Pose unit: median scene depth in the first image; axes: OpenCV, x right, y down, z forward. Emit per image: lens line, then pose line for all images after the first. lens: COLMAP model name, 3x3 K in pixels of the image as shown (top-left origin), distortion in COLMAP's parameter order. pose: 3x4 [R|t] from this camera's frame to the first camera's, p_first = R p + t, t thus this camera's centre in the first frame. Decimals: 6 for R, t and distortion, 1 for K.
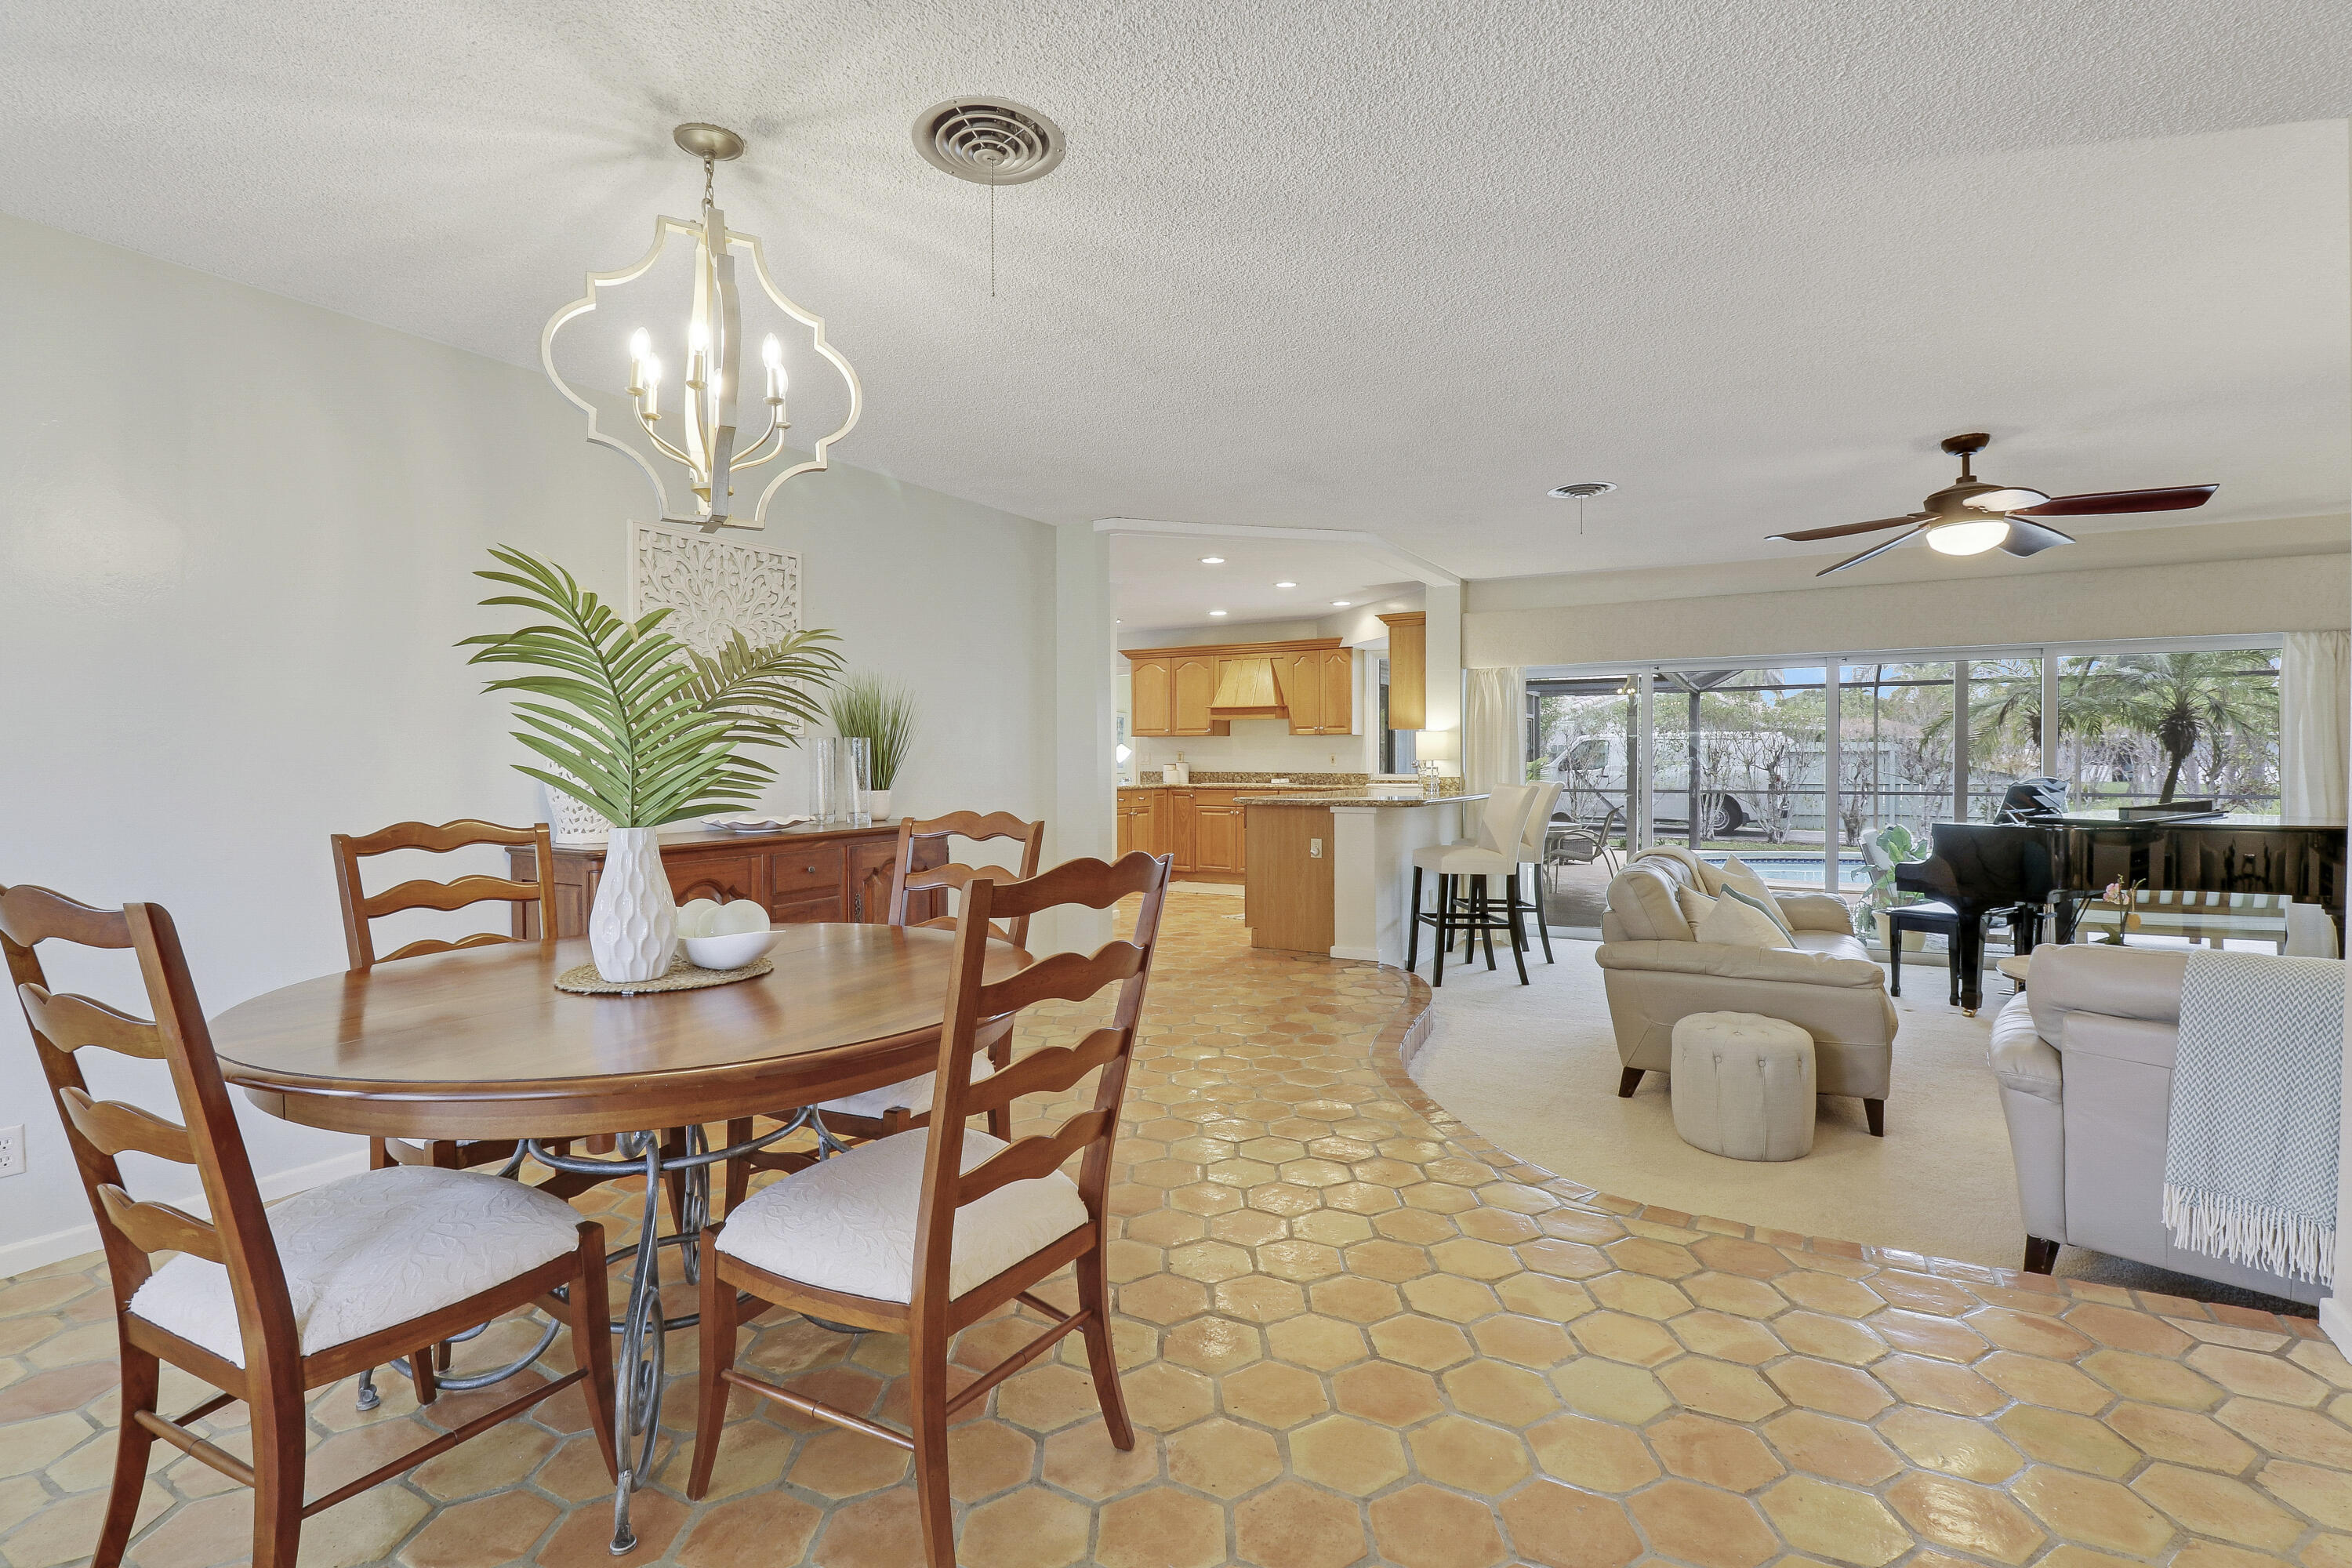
lens RADIAL K [[1120.2, 0, 1173.8], [0, 1120.2, 777.5], [0, 0, 1]] dist [0.036213, -0.038386]
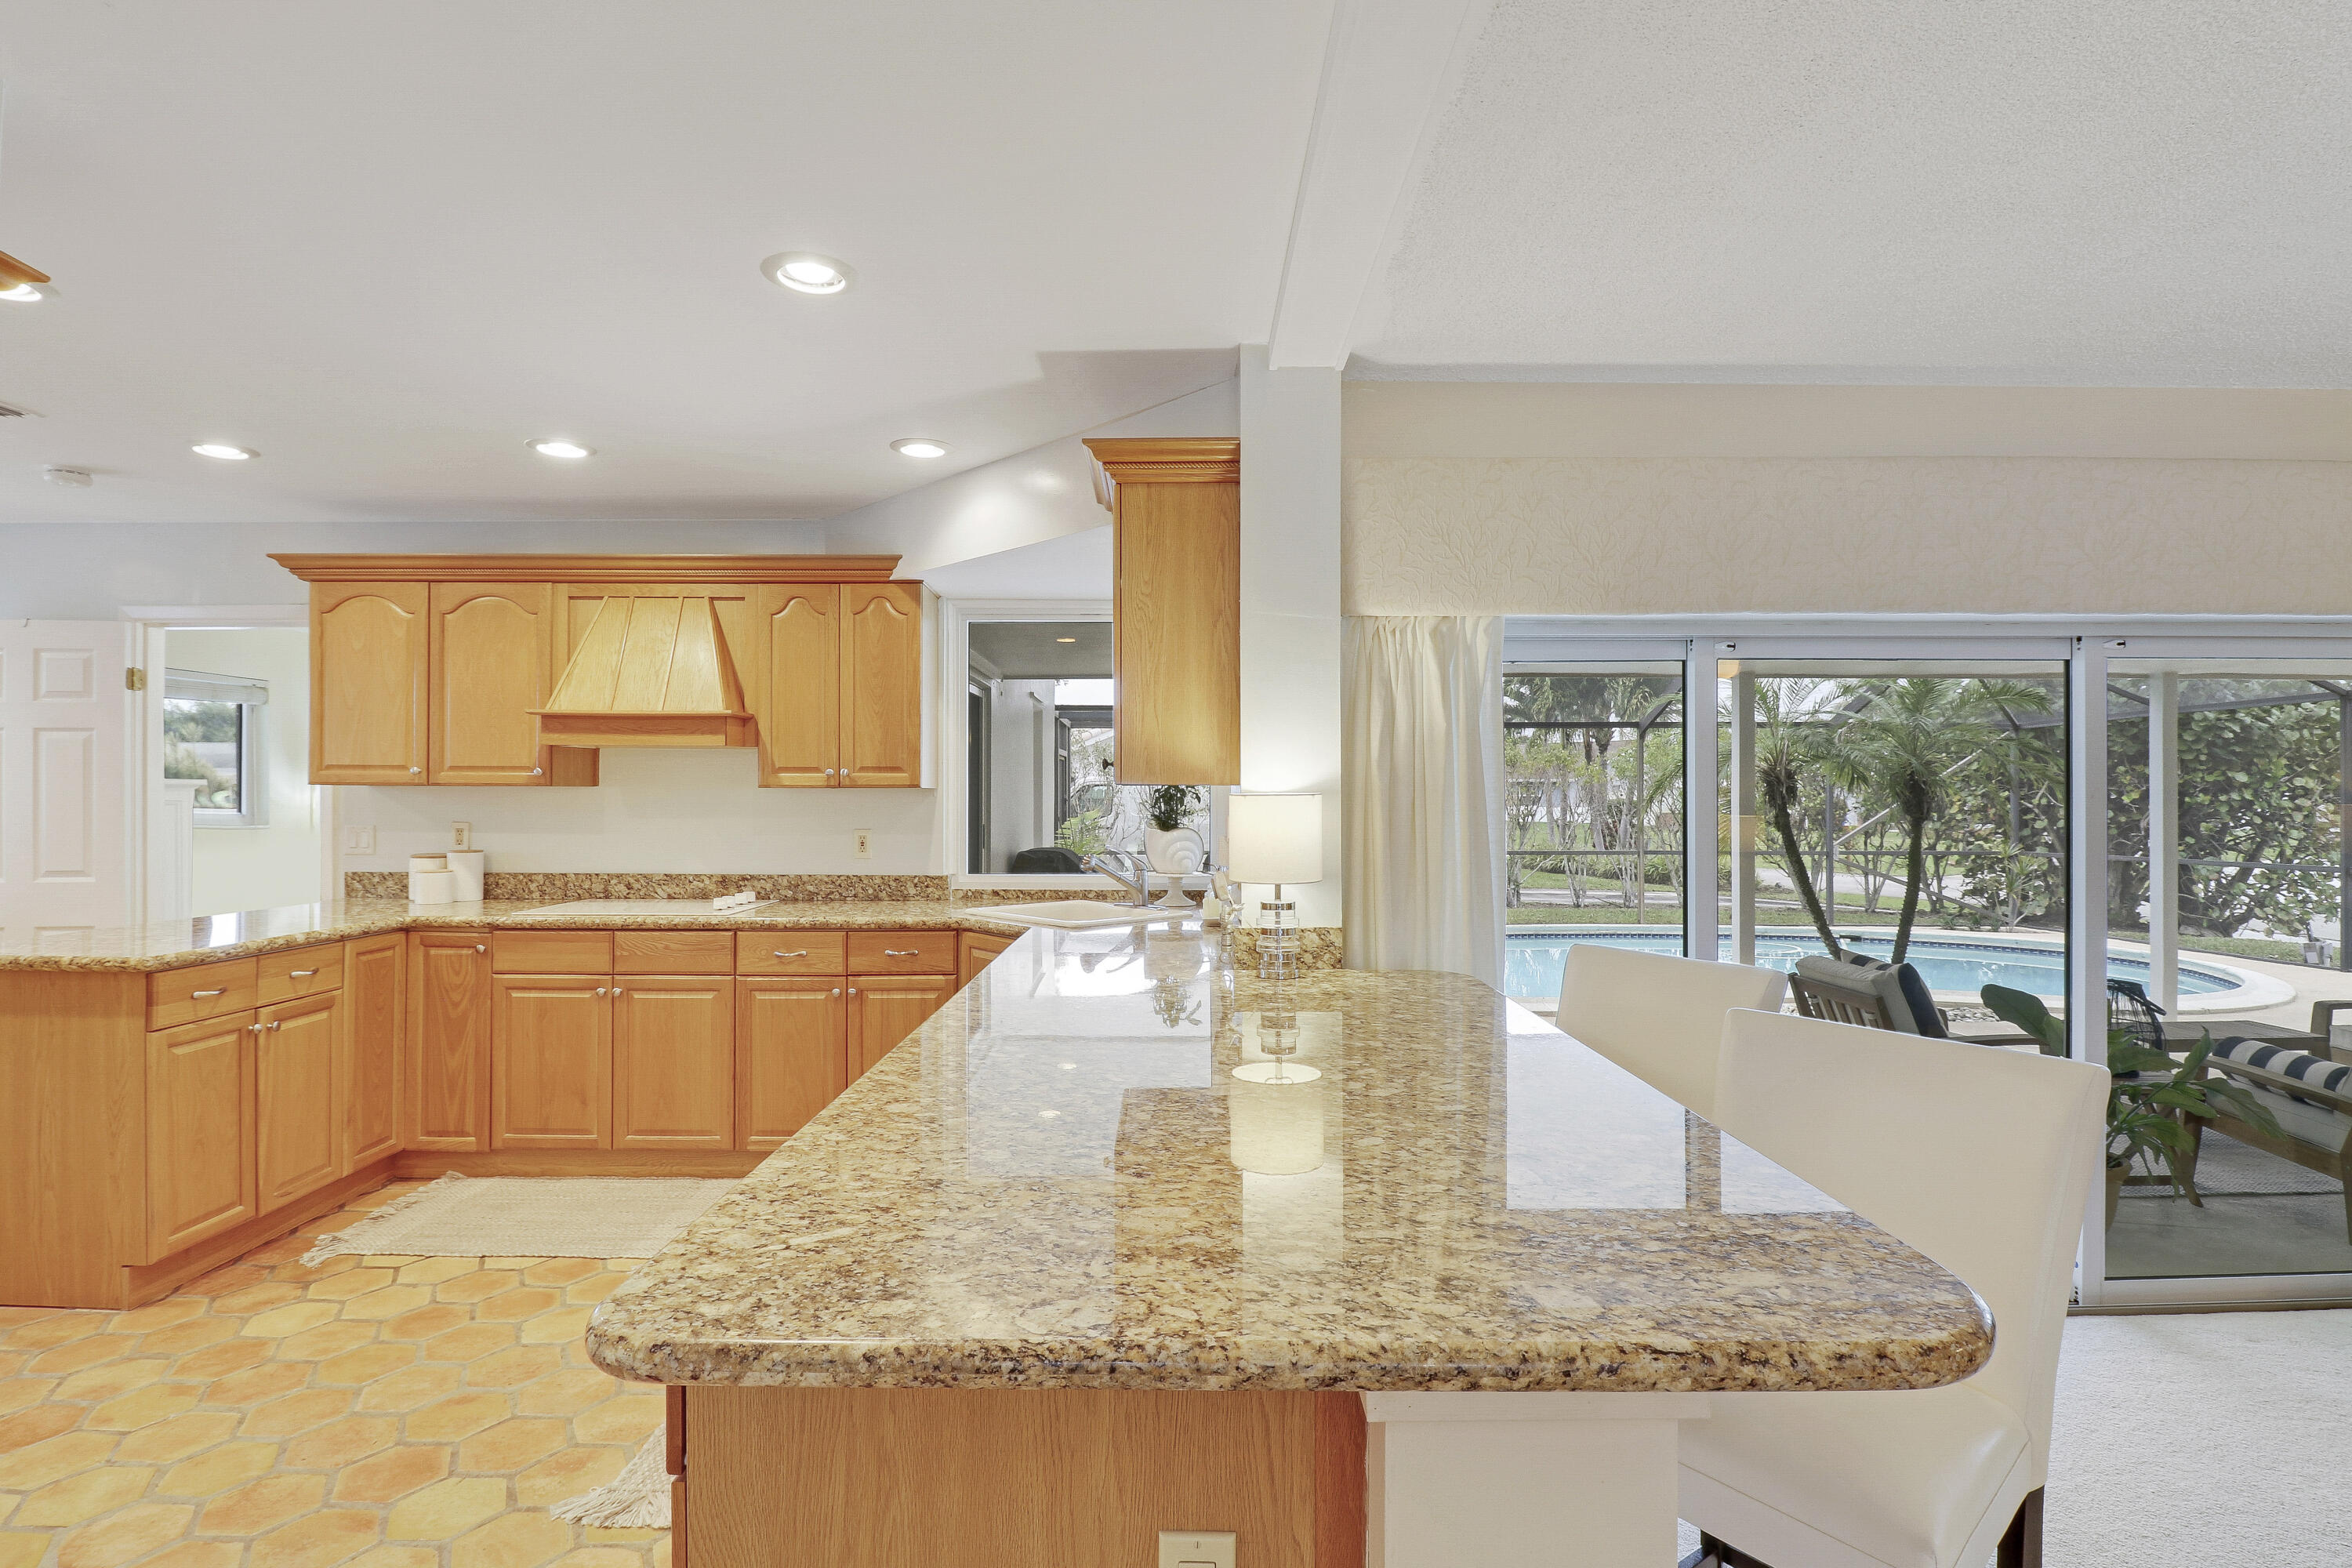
lens RADIAL K [[1122.1, 0, 1180.9], [0, 1122.1, 780.4], [0, 0, 1]] dist [-0.016337, -0.000442]
pose [[0.865198, 0.009570, 0.501339, 0.039257], [0.005236, 0.999591, -0.028117, -0.034994], [-0.501403, 0.026952, 0.864794, 0.711233]]
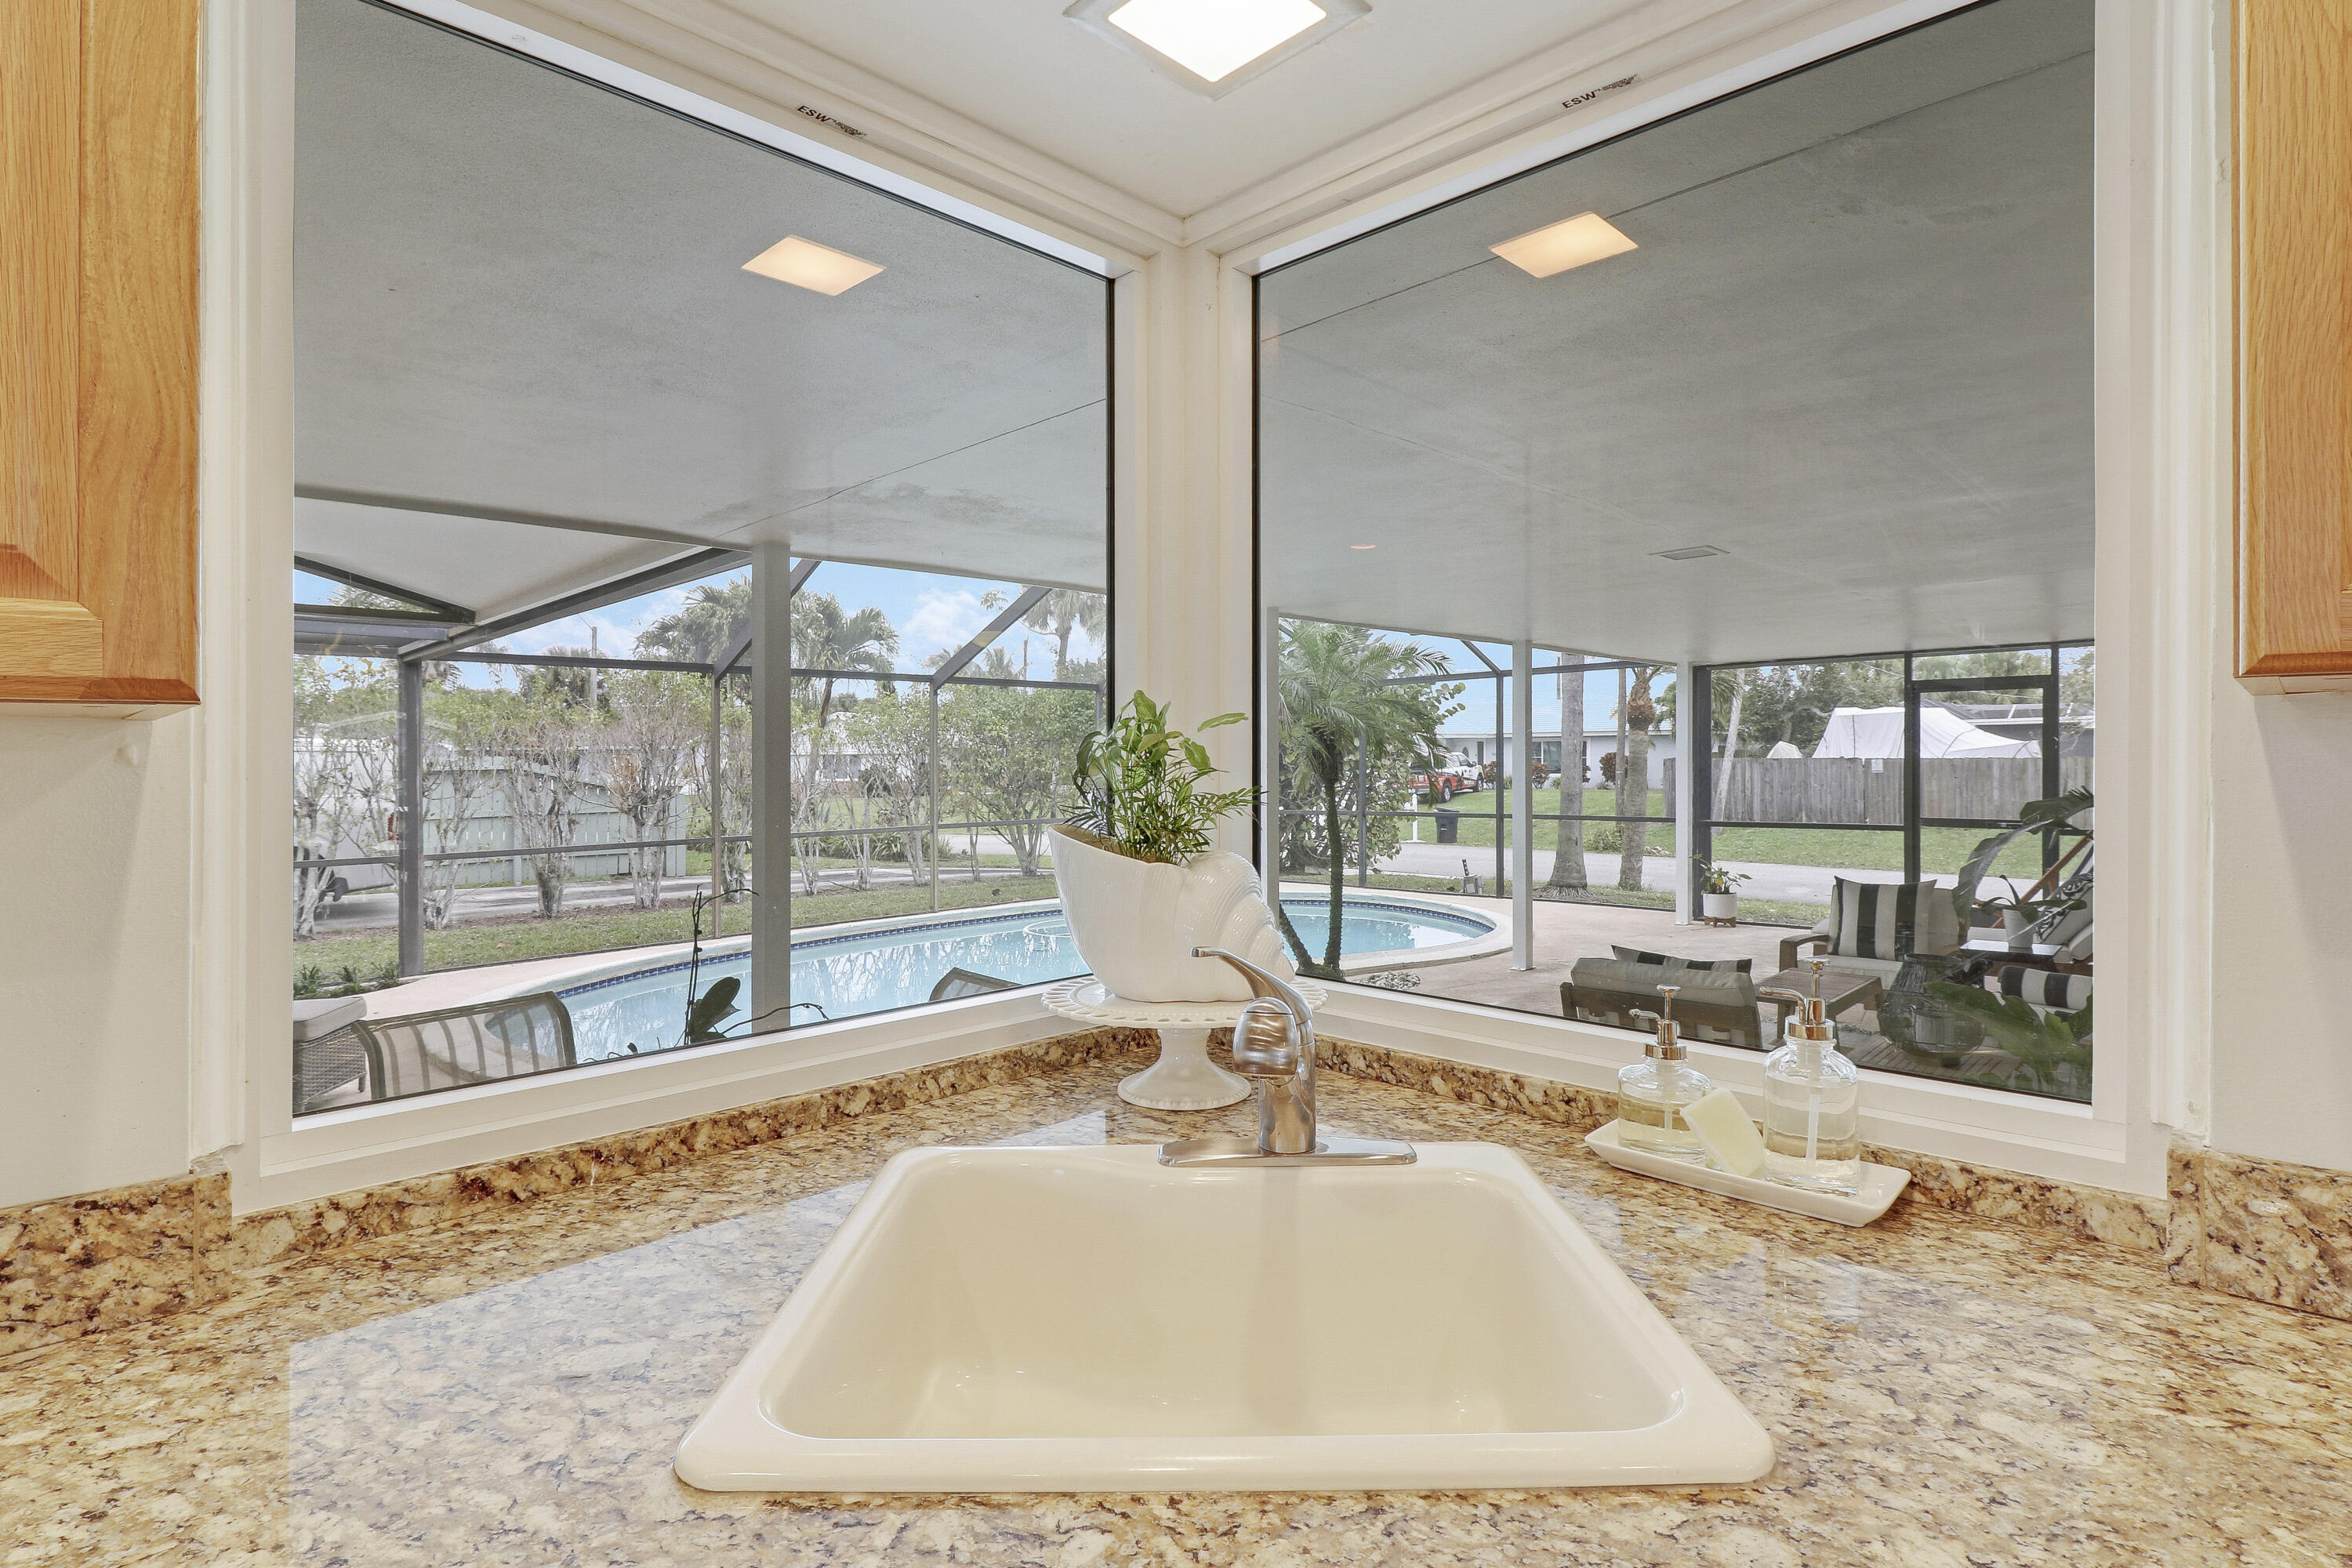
lens RADIAL K [[1146.9, 0, 1176.0], [0, 1146.9, 784.0], [0, 0, 1]] dist [0.019746, 0.000214]
pose [[0.266553, -0.020912, 0.963593, 0.134676], [0.024152, 0.999596, 0.015012, -0.040149], [-0.963518, 0.019271, 0.266951, 1.127001]]
